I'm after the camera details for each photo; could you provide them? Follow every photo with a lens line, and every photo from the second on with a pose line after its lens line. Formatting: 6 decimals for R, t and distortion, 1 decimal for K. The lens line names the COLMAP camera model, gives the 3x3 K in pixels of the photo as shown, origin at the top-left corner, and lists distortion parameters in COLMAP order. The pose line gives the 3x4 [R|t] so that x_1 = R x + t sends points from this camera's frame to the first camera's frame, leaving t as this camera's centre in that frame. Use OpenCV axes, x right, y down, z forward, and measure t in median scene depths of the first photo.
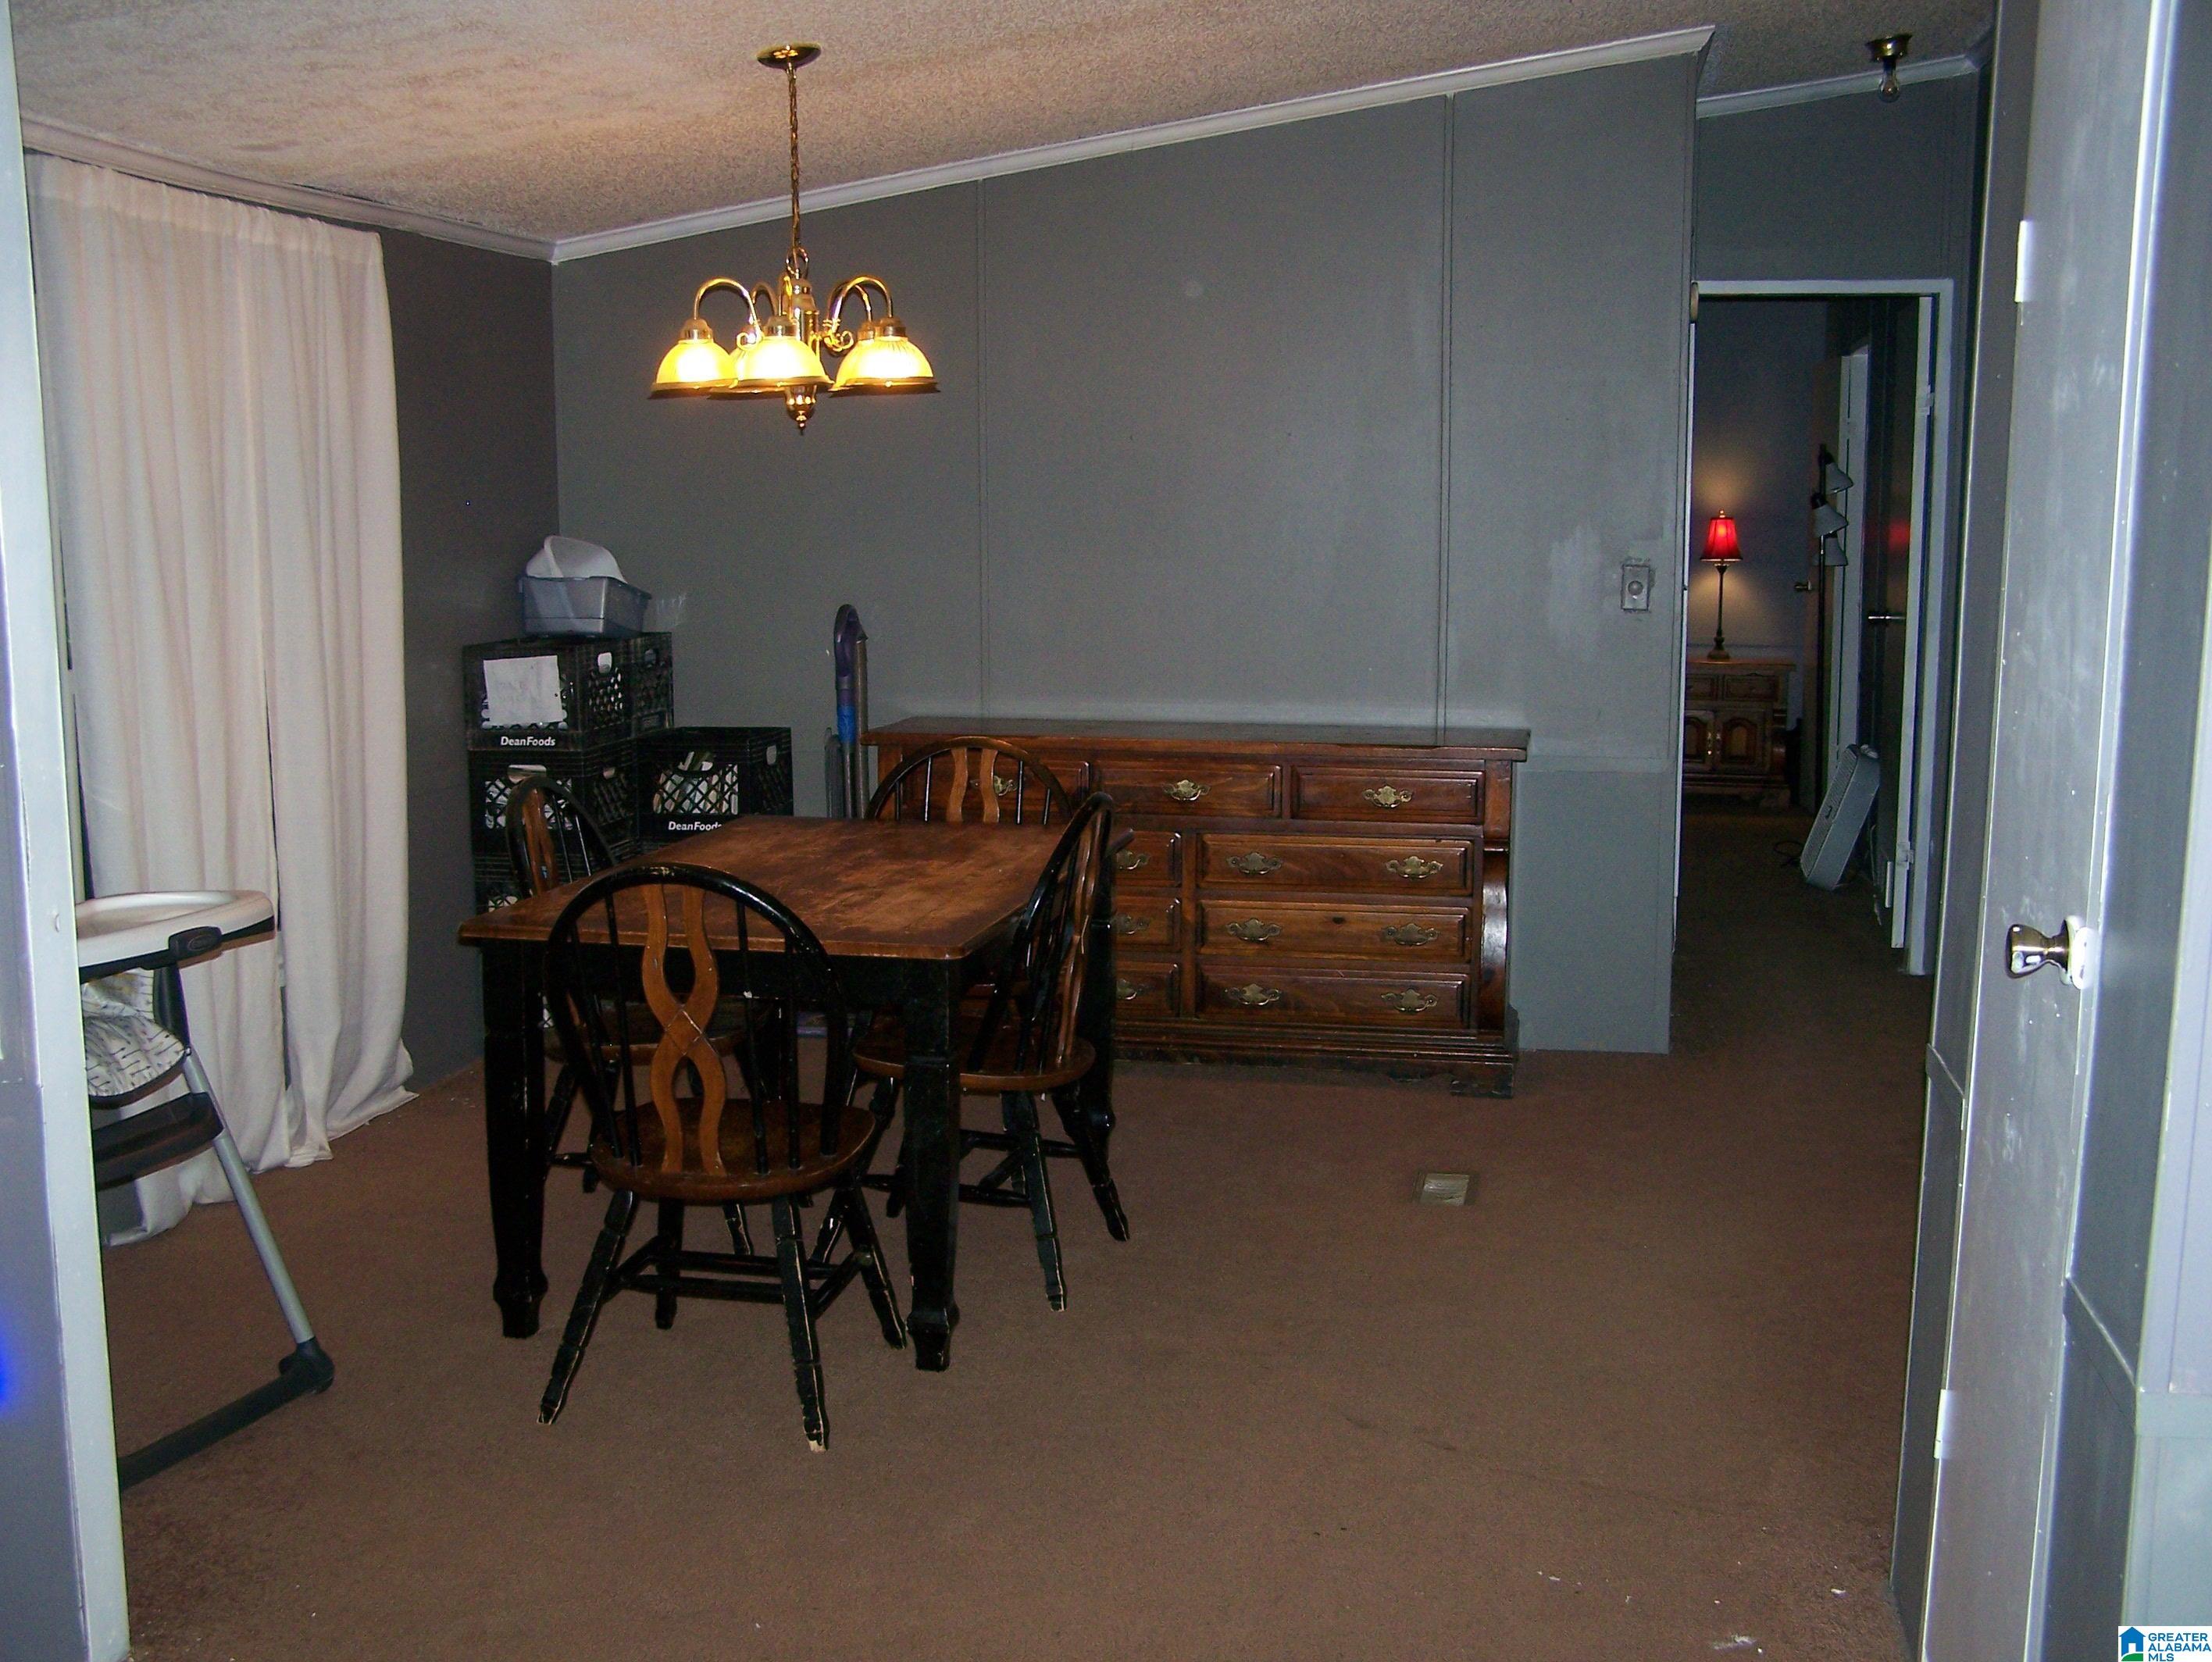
lens RADIAL K [[2504.9, 0, 1089.4], [0, 2504.9, 896.9], [0, 0, 1]] dist [-0.203216, 0.378795]
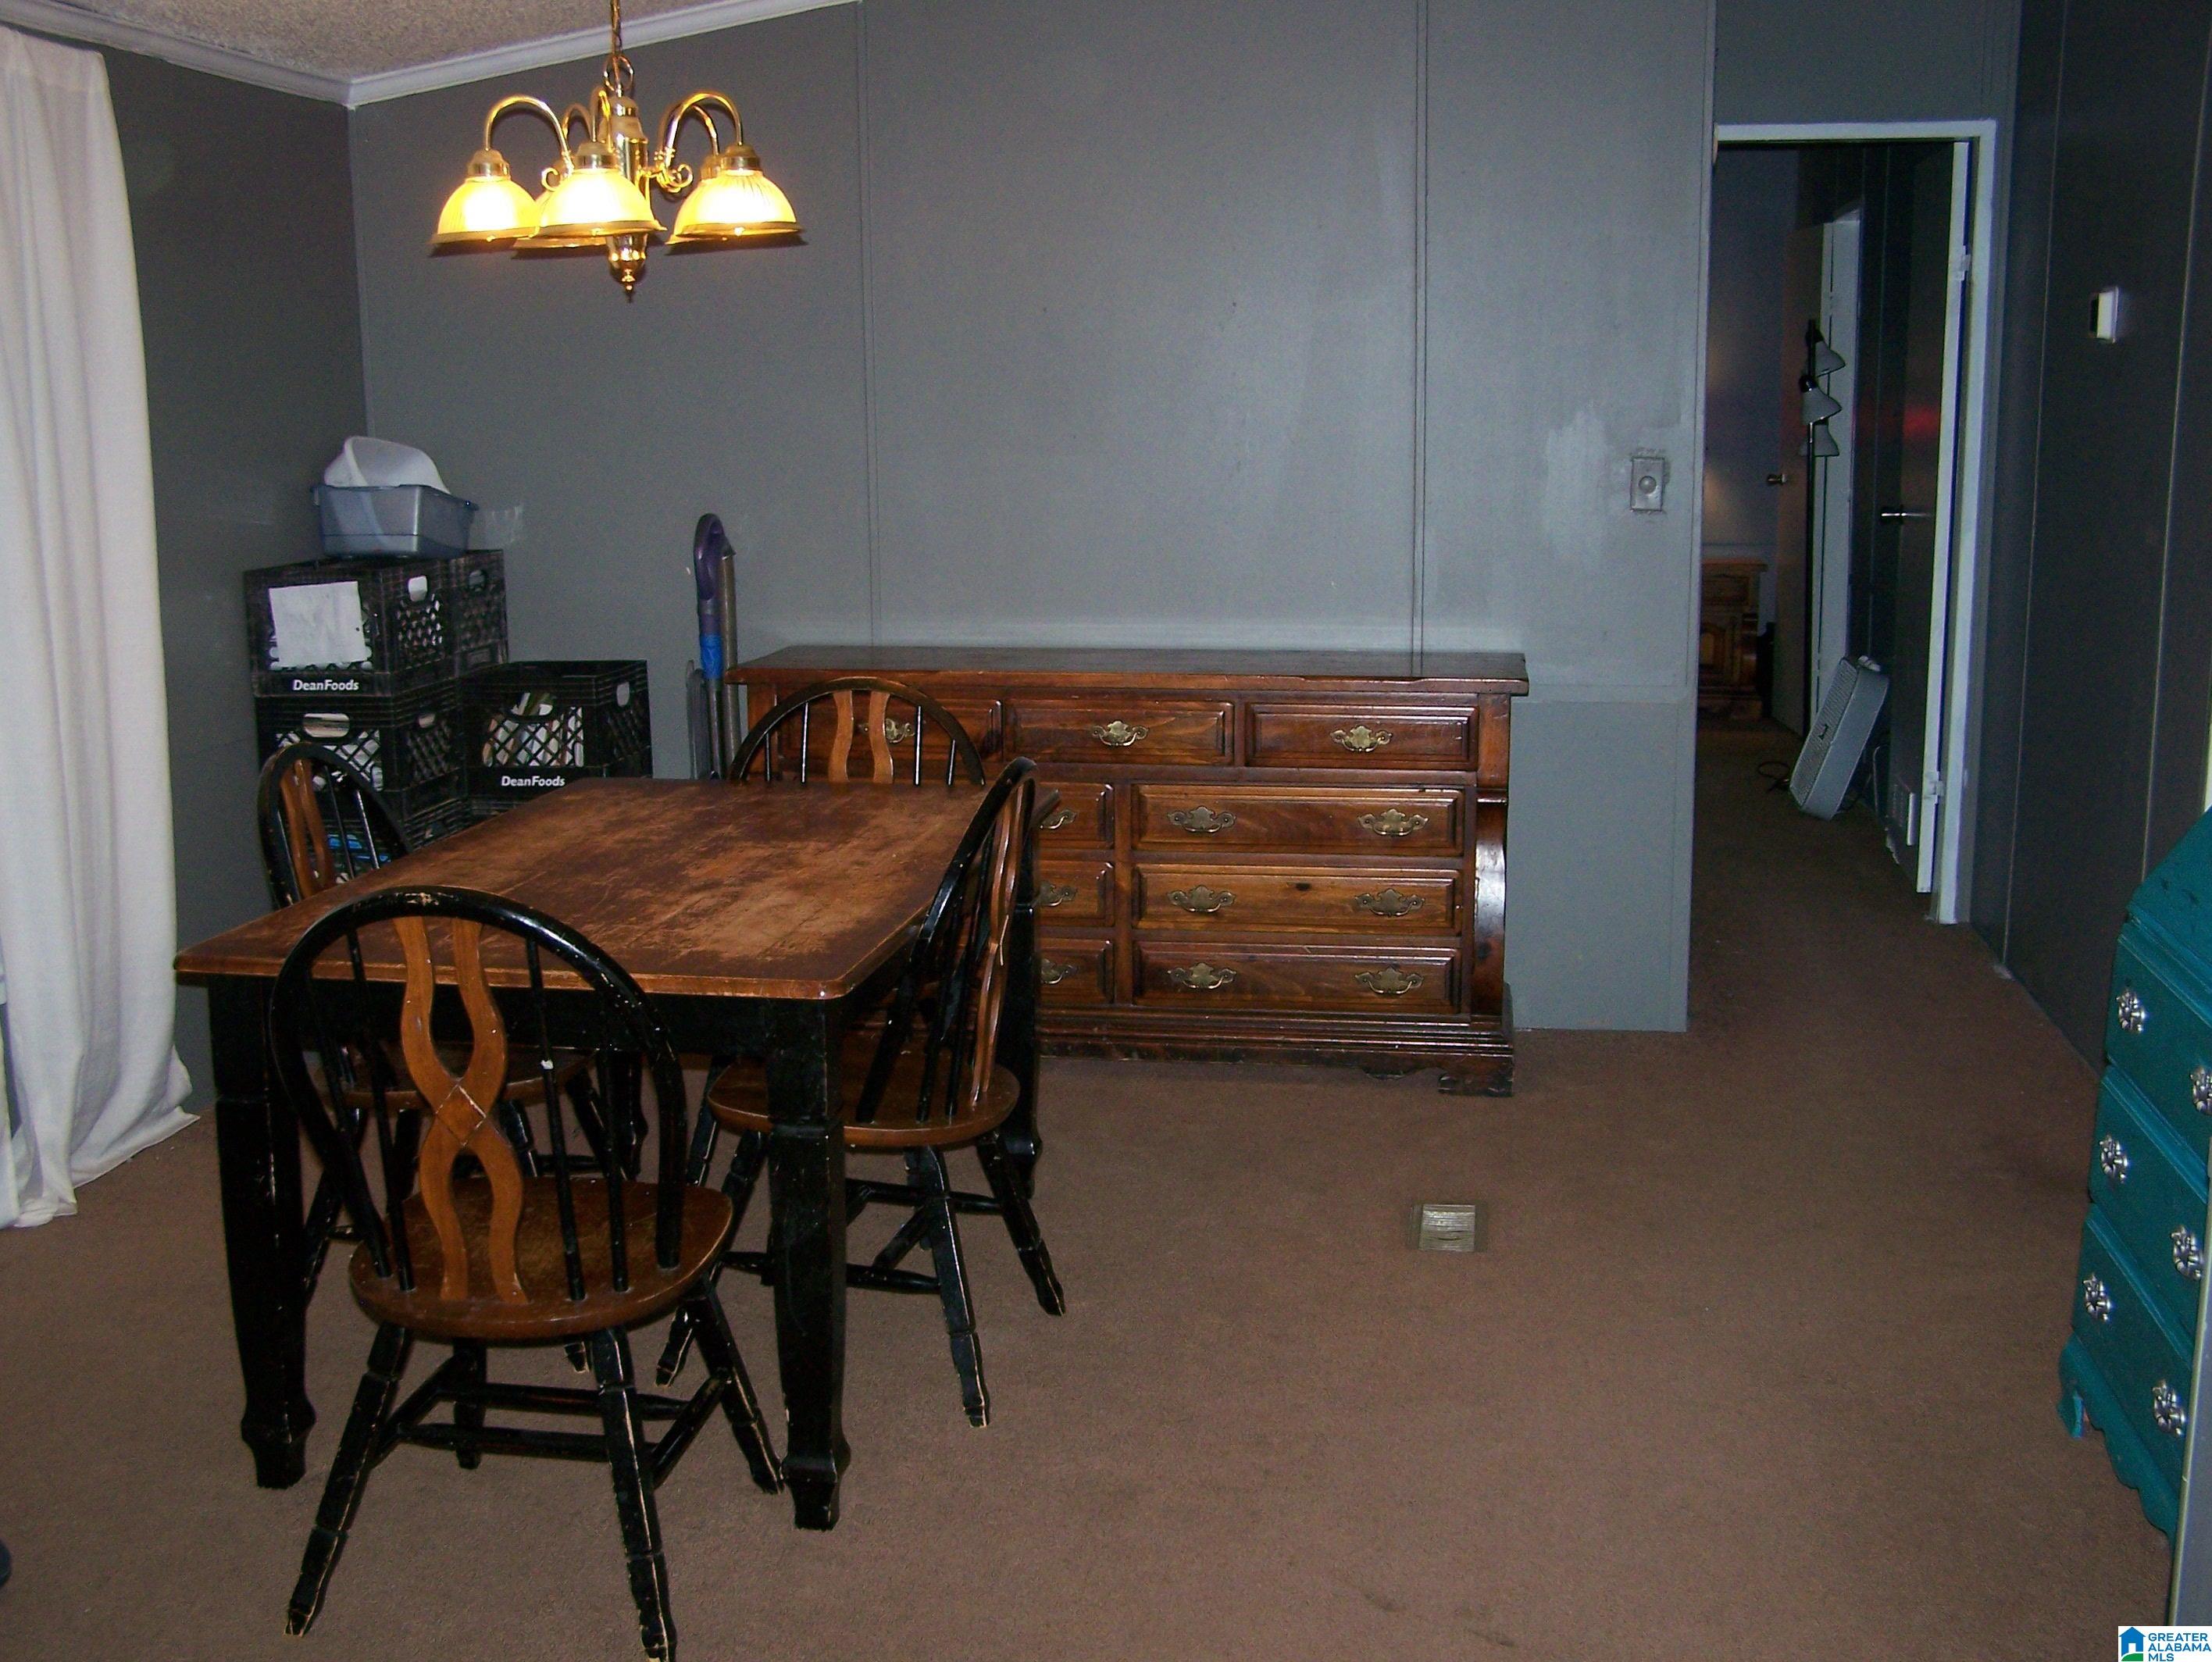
lens RADIAL K [[2504.9, 0, 1089.4], [0, 2504.9, 896.9], [0, 0, 1]] dist [-0.203216, 0.378795]
pose [[0.999149, -0.016367, 0.037866, -0.003433], [0.014804, 0.999041, 0.041211, -0.023061], [-0.038504, -0.040616, 0.998433, 0.170611]]
